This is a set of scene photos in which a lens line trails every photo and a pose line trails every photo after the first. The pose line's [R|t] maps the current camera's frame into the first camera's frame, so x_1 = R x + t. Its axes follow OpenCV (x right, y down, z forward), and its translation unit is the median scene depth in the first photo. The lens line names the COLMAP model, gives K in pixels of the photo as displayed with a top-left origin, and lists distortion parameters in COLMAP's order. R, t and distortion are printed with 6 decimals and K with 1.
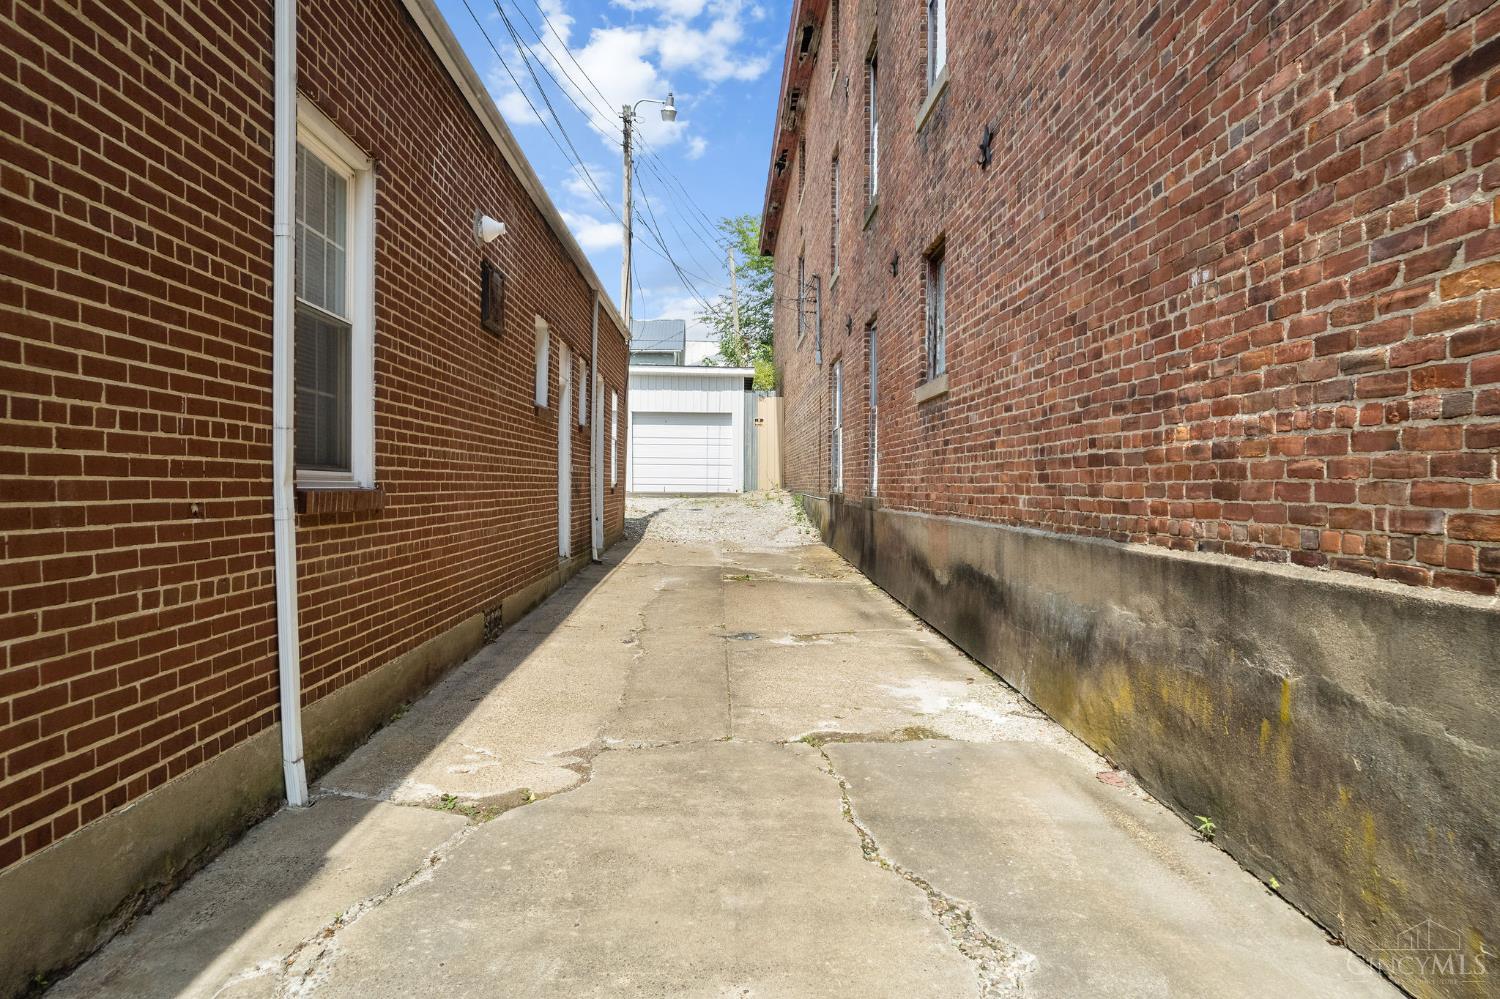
lens RADIAL K [[972.0, 0, 762.1], [0, 972.0, 498.7], [0, 0, 1]] dist [-0.084004, 0.075753]
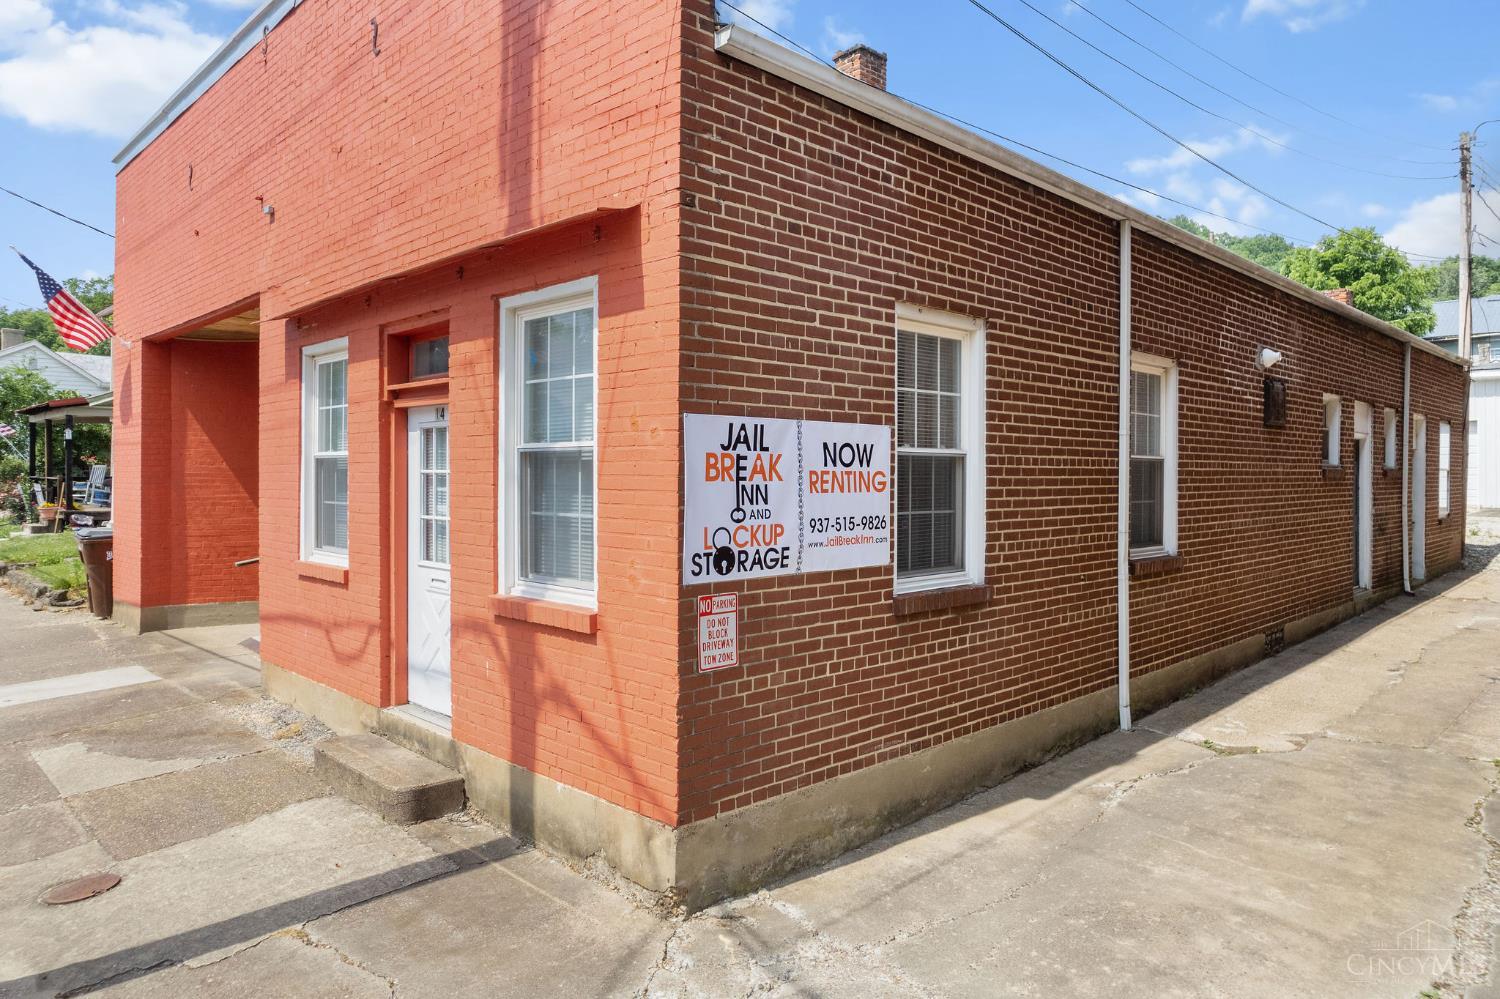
lens RADIAL K [[972.0, 0, 762.1], [0, 972.0, 498.7], [0, 0, 1]] dist [-0.084004, 0.075753]
pose [[0.674211, 0.016320, -0.738358, 0.367414], [-0.011580, 0.999867, 0.011527, -0.130561], [0.738448, 0.000778, 0.674310, -0.708103]]
